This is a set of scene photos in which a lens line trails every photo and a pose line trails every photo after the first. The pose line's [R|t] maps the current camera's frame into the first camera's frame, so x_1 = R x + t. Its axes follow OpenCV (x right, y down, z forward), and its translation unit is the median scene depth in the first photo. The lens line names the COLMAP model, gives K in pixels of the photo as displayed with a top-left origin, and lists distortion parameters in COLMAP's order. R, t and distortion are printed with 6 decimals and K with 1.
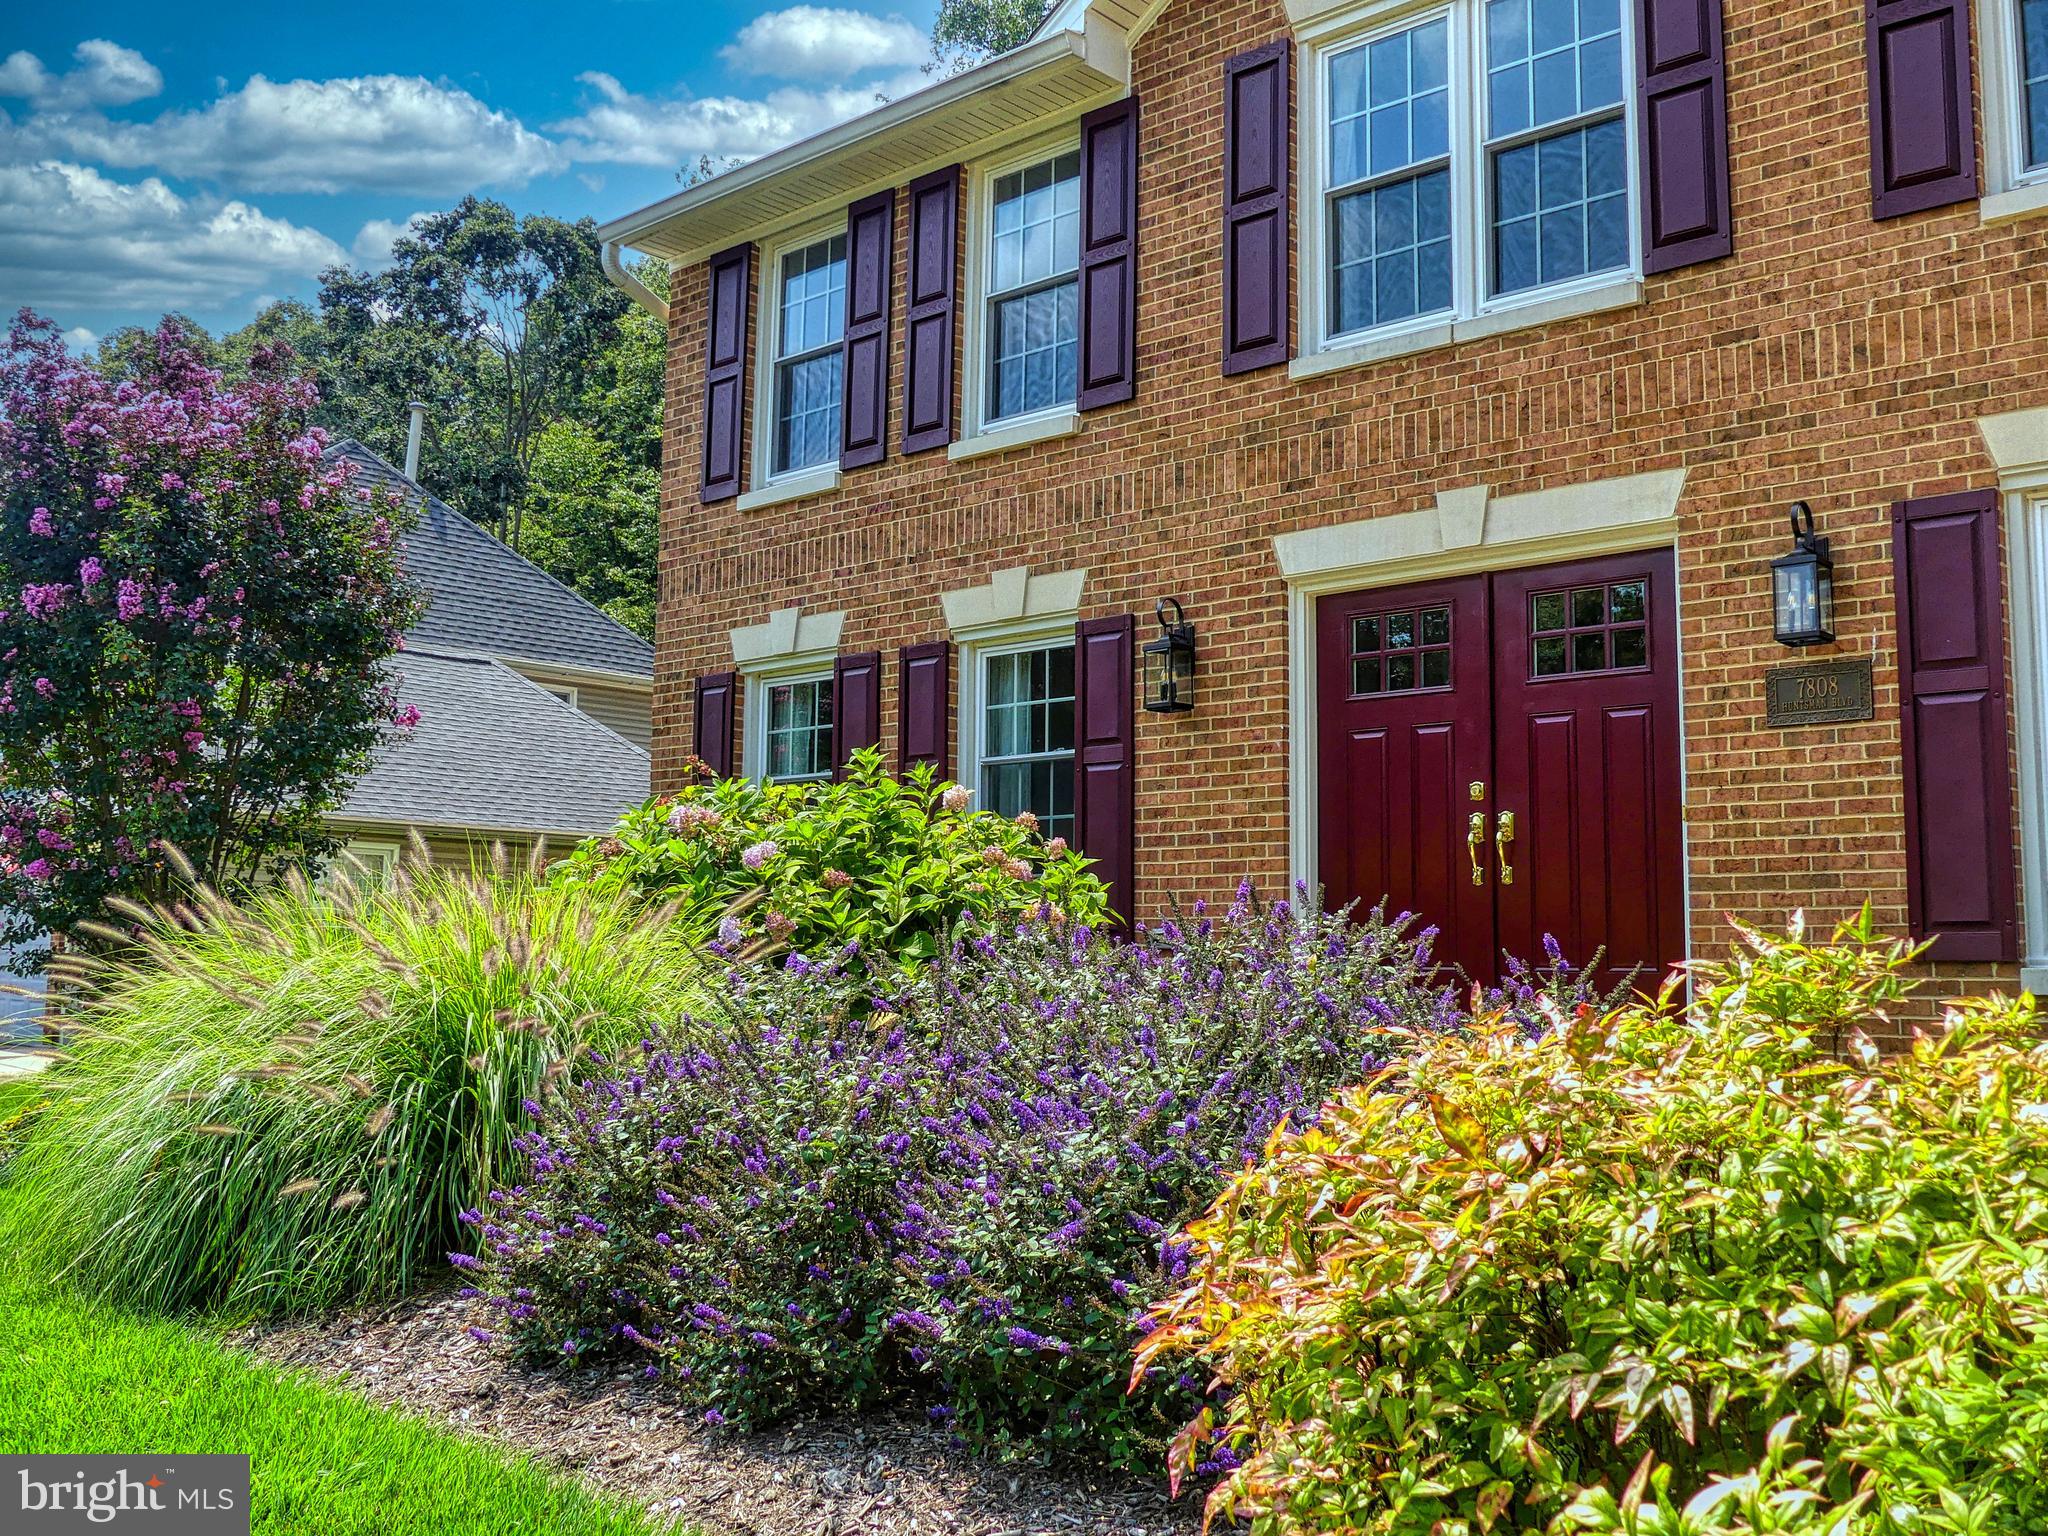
lens RADIAL K [[1941.1, 0, 1024.0], [0, 1941.1, 768.0], [0, 0, 1]] dist [-0.075472, 0.016116]
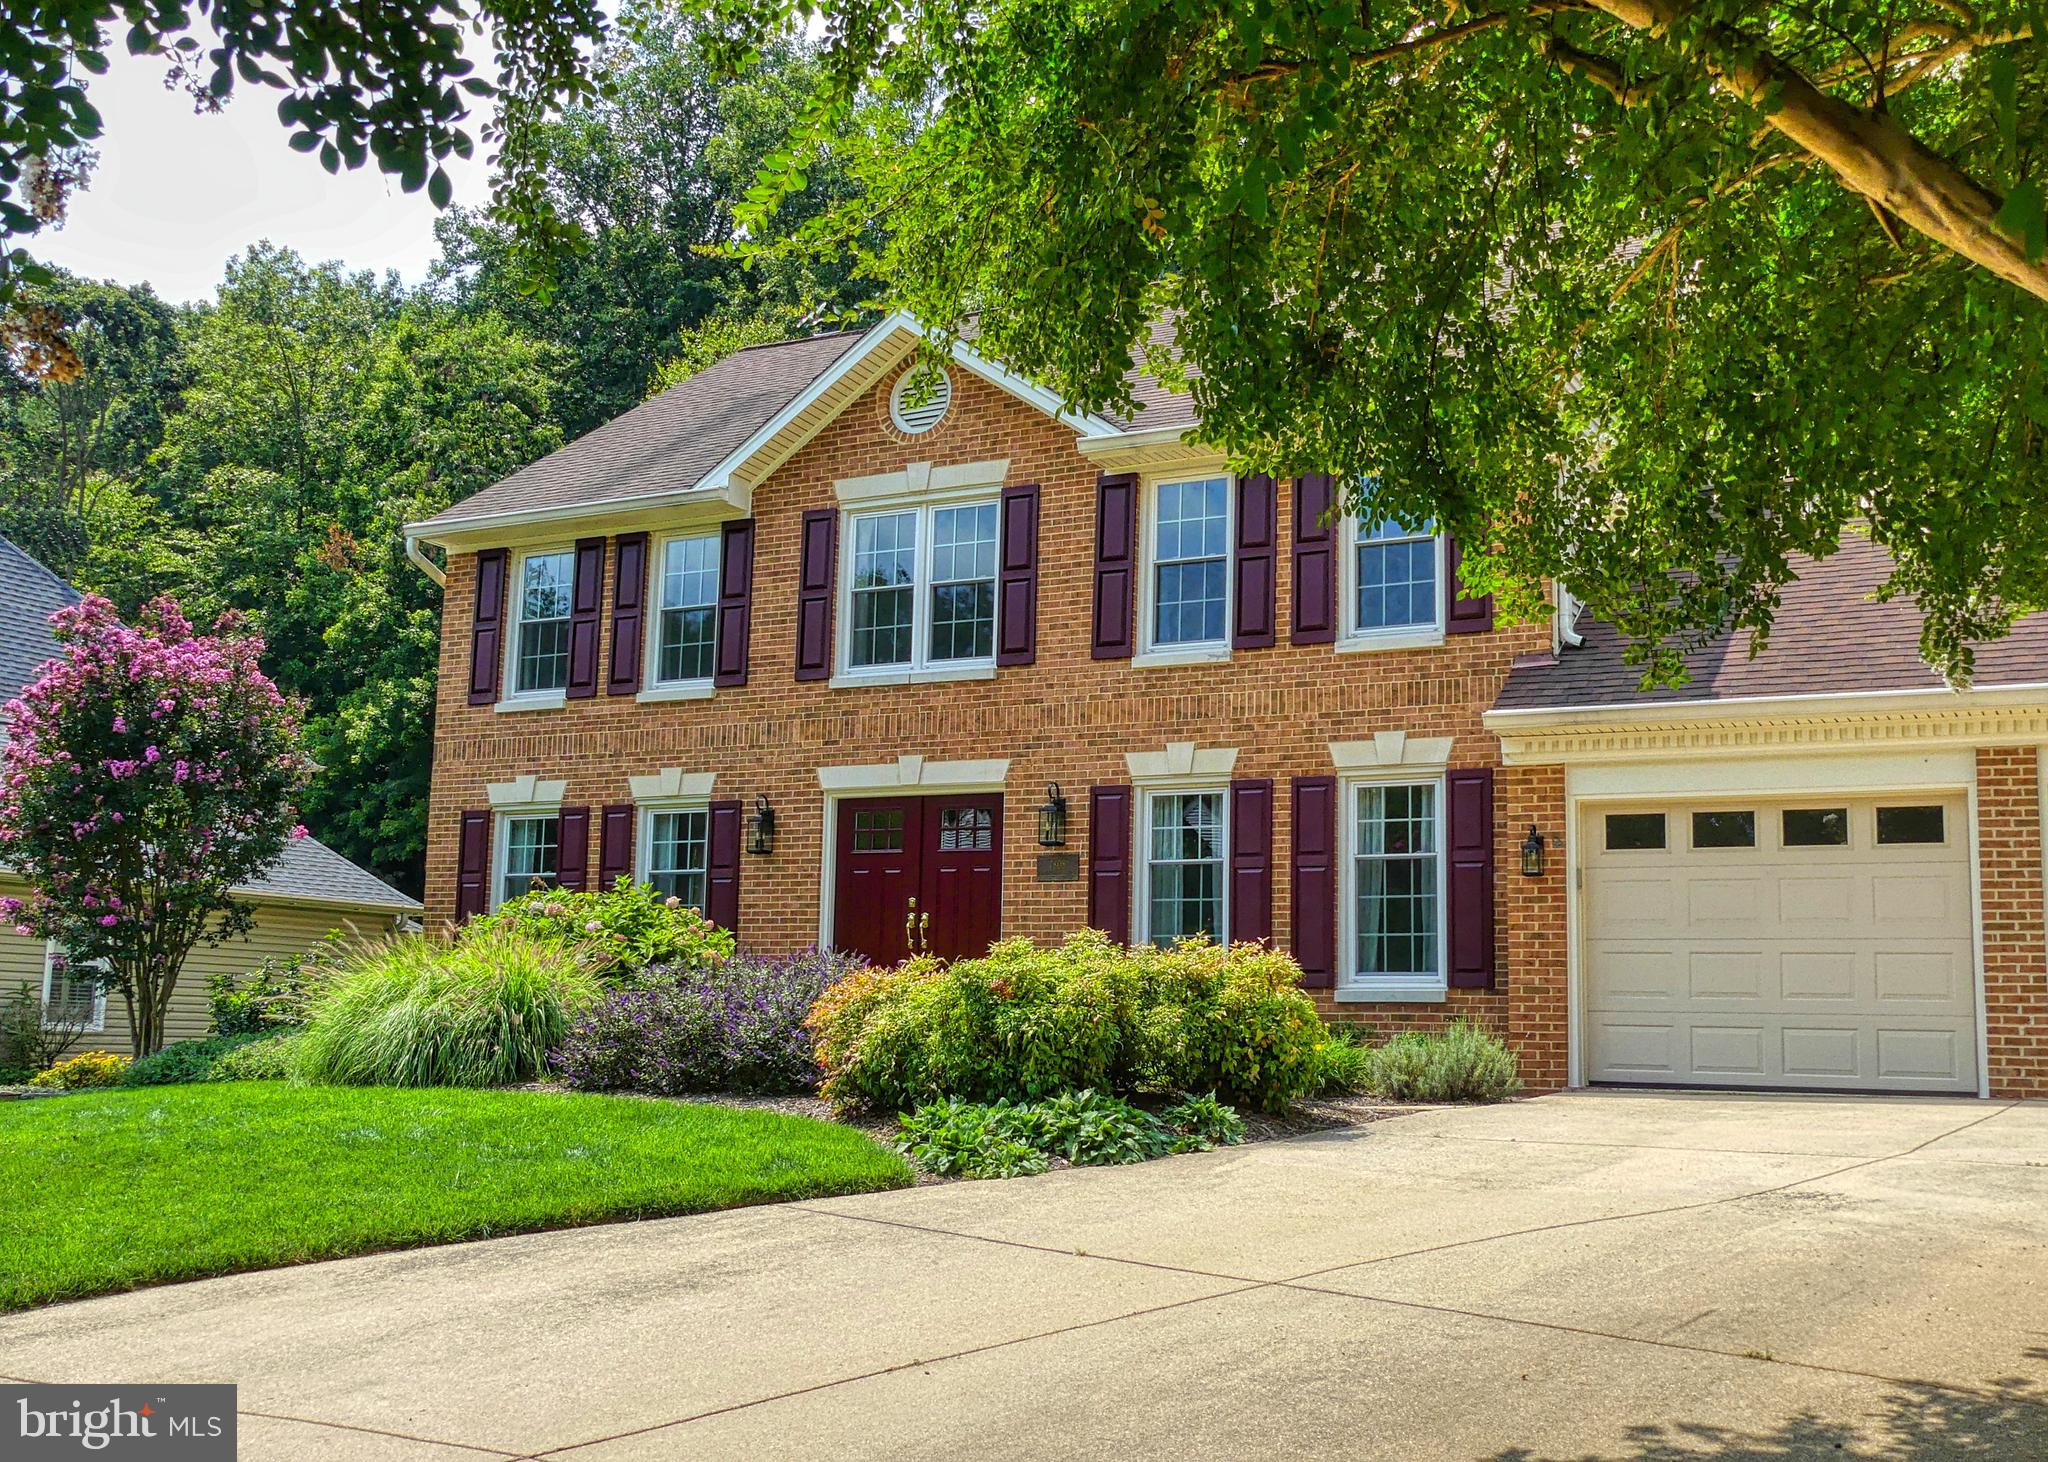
lens RADIAL K [[2168.0, 0, 964.4], [0, 2168.0, 734.7], [0, 0, 1]] dist [0.018942, 0.013533]
pose [[0.975985, 0.045084, 0.213123, -0.189800], [-0.037377, 0.998498, -0.040057, -0.068365], [-0.214609, 0.031129, 0.976204, -1.142289]]
